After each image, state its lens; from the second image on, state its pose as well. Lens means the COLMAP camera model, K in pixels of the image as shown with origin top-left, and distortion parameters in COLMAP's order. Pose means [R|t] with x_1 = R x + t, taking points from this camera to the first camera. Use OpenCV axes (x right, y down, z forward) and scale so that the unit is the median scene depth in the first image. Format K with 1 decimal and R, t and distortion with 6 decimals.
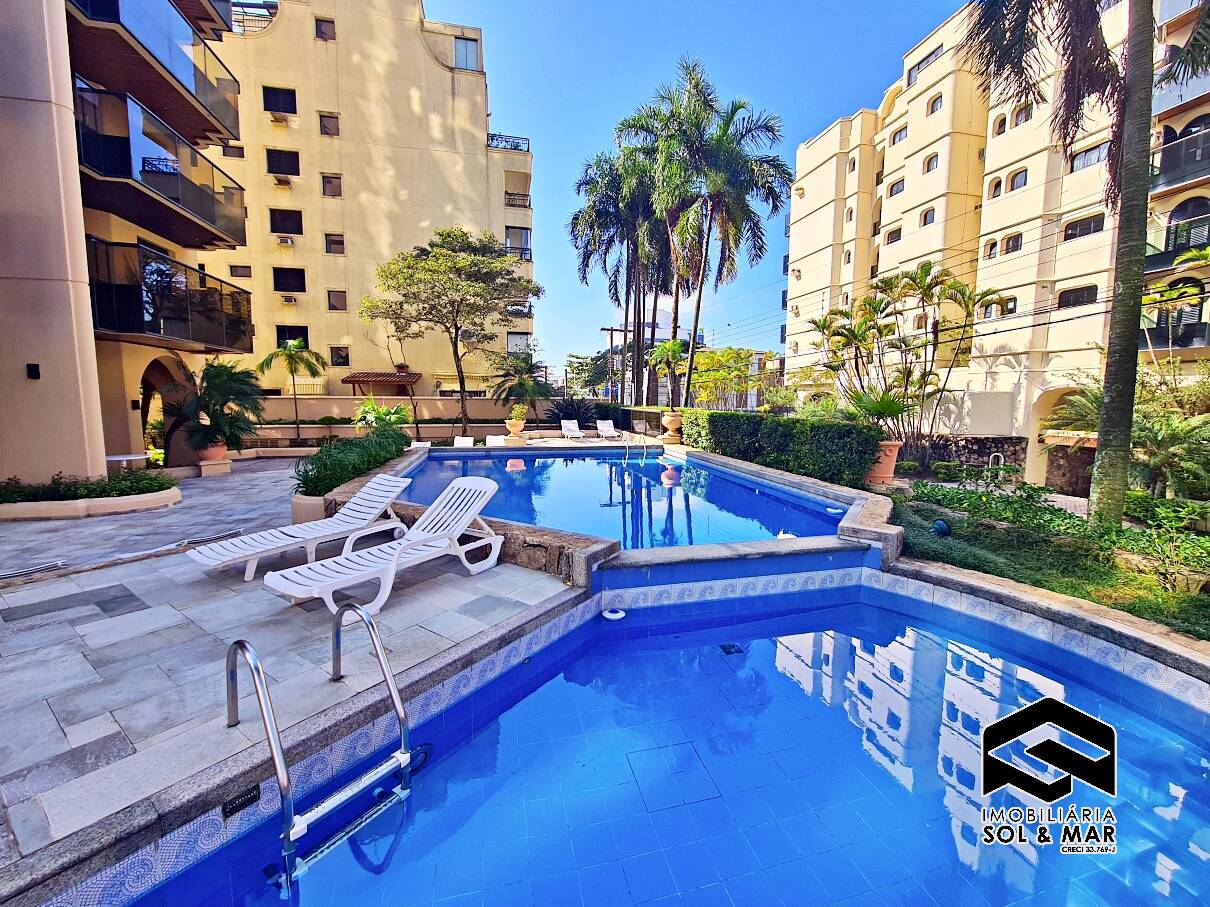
lens RADIAL K [[494.6, 0, 609.7], [0, 494.6, 450.2], [0, 0, 1]] dist [-0.003264, -0.000629]
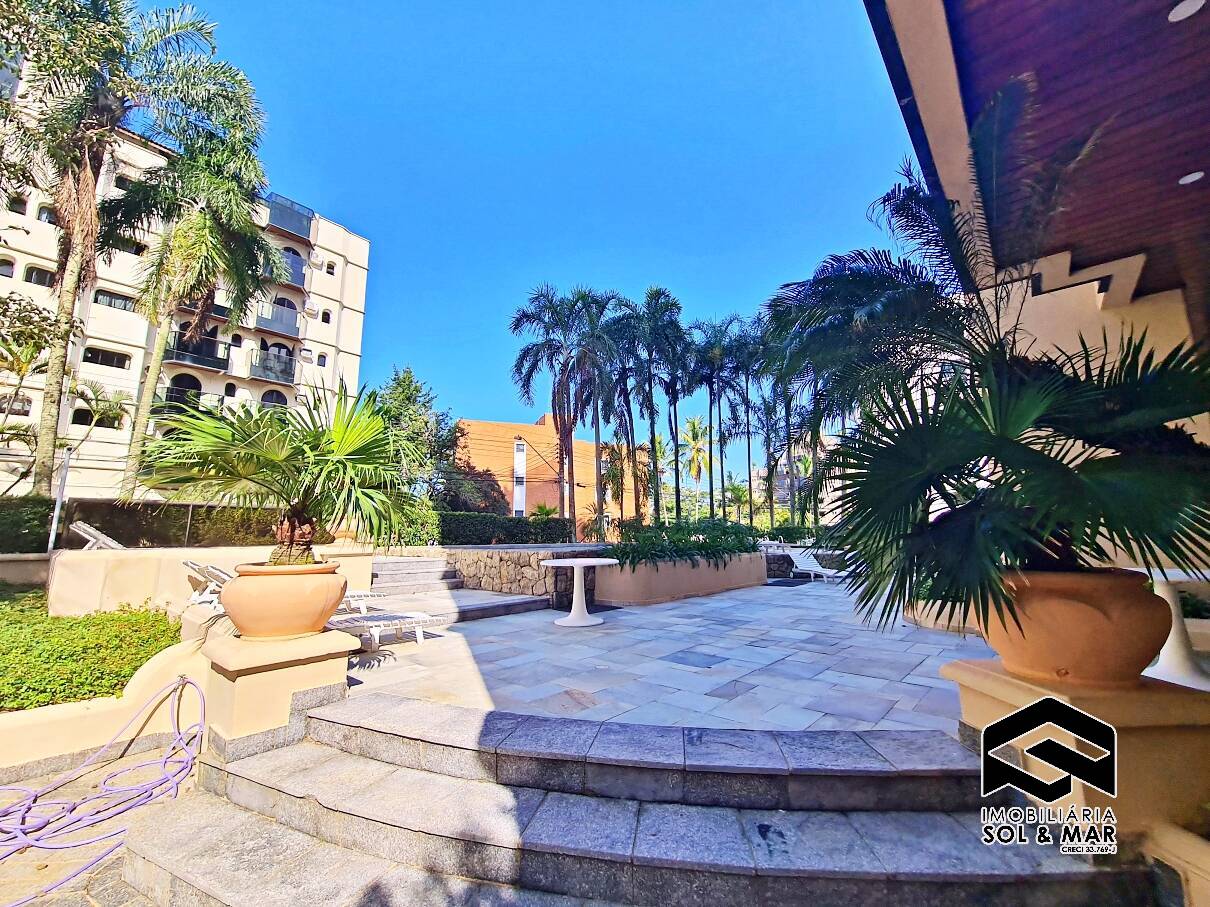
lens RADIAL K [[494.6, 0, 609.7], [0, 494.6, 450.2], [0, 0, 1]] dist [-0.003264, -0.000629]
pose [[-0.583212, 0.141995, 0.799814, -2.641351], [0.088664, 0.989848, -0.111080, -0.139837], [-0.807467, 0.006132, -0.589881, 3.640452]]
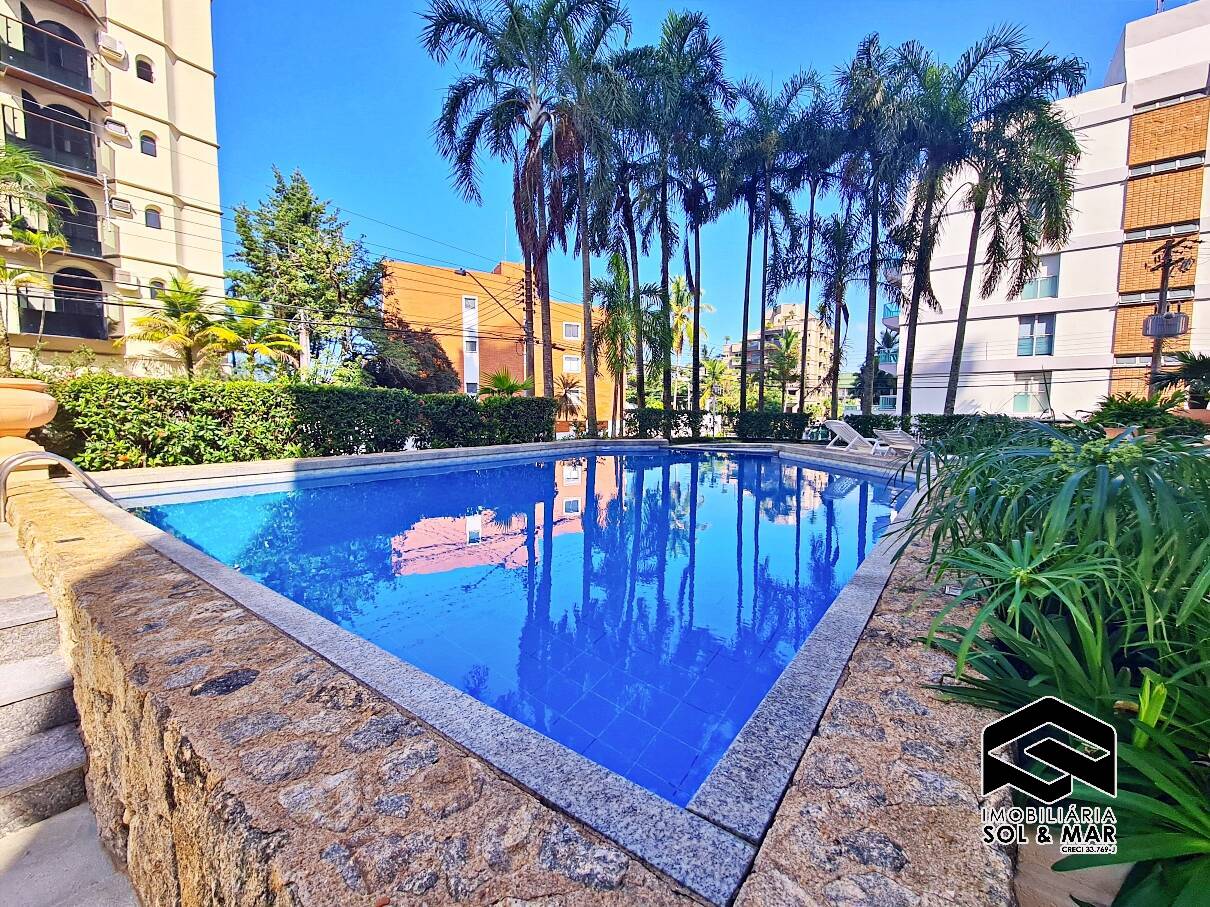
lens RADIAL K [[494.6, 0, 609.7], [0, 494.6, 450.2], [0, 0, 1]] dist [-0.003264, -0.000629]
pose [[-0.648009, -0.066770, 0.758700, -1.131848], [0.069486, 0.986813, 0.146194, -0.147464], [-0.758456, 0.147454, -0.634824, 2.838963]]
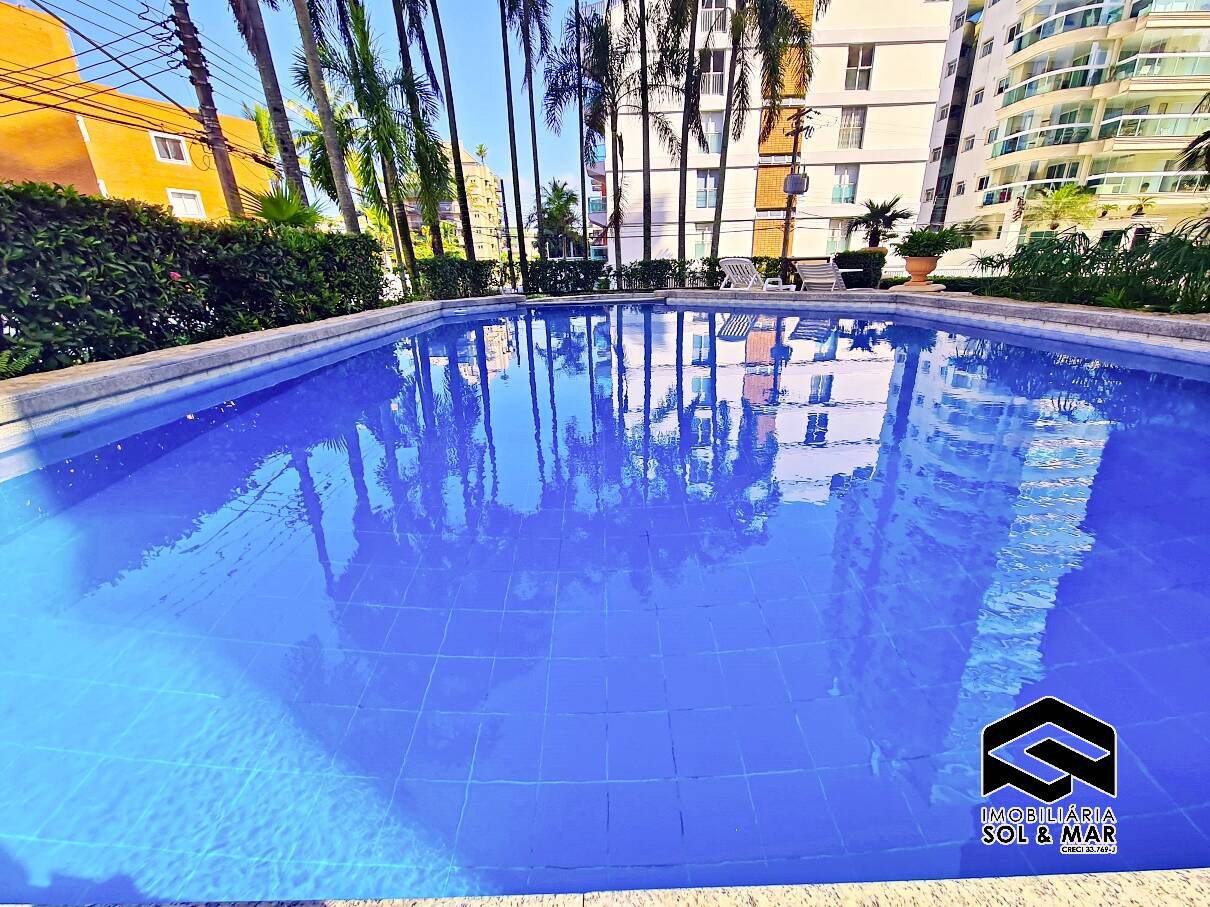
lens RADIAL K [[494.6, 0, 609.7], [0, 494.6, 450.2], [0, 0, 1]] dist [-0.003264, -0.000629]
pose [[-0.975264, -0.052983, 0.214600, -0.222571], [0.047861, 0.897200, 0.439022, -0.109893], [-0.215800, 0.438434, -0.872471, 2.951588]]
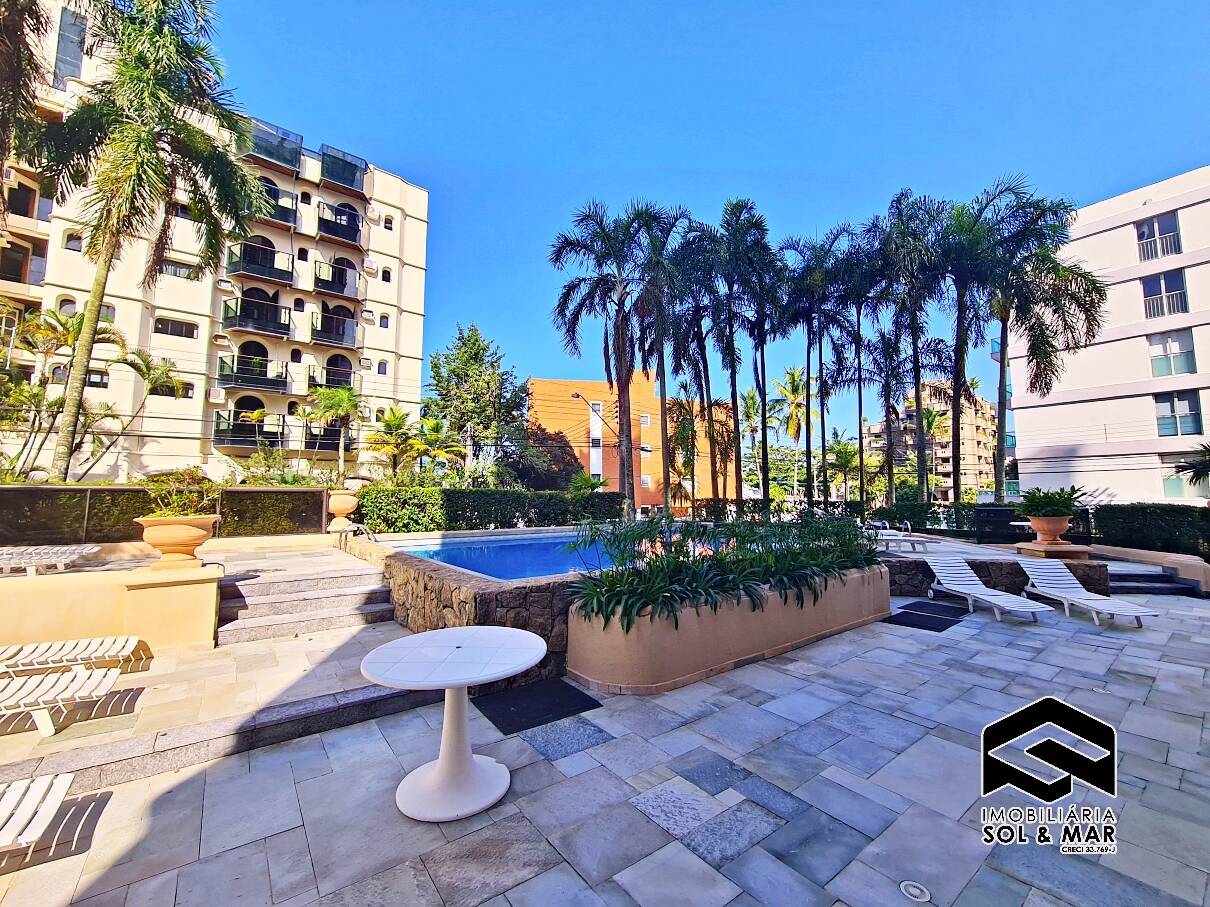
lens RADIAL K [[494.6, 0, 609.7], [0, 494.6, 450.2], [0, 0, 1]] dist [-0.003264, -0.000629]
pose [[-0.417977, 0.079917, 0.904936, -2.092093], [0.089814, 0.994878, -0.046377, -0.199197], [-0.904007, 0.061891, -0.423014, 2.954062]]
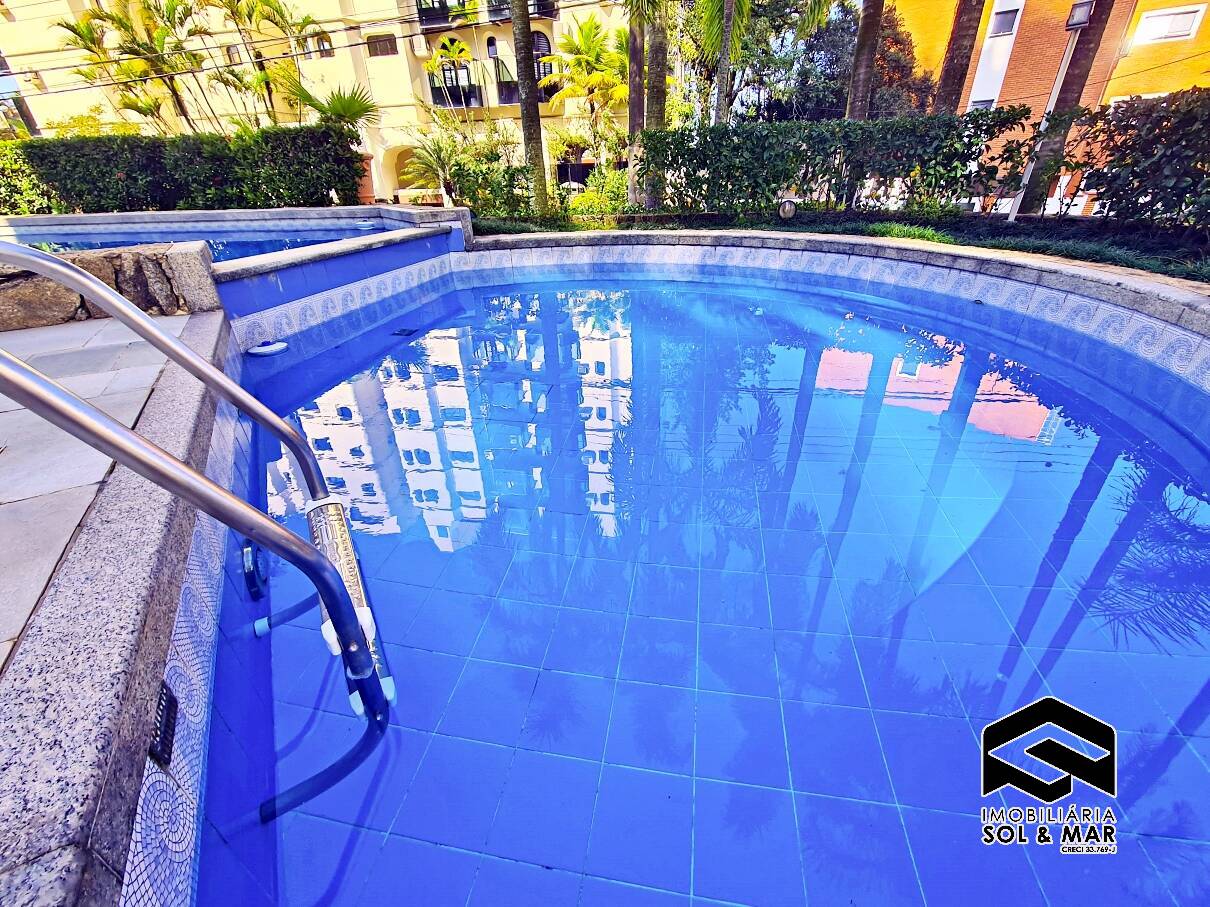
lens RADIAL K [[494.6, 0, 609.7], [0, 494.6, 450.2], [0, 0, 1]] dist [-0.003264, -0.000629]
pose [[0.409589, -0.458690, 0.788569, -0.338197], [0.124564, 0.884427, 0.449748, 0.180720], [-0.903726, -0.085985, 0.419388, 0.246875]]
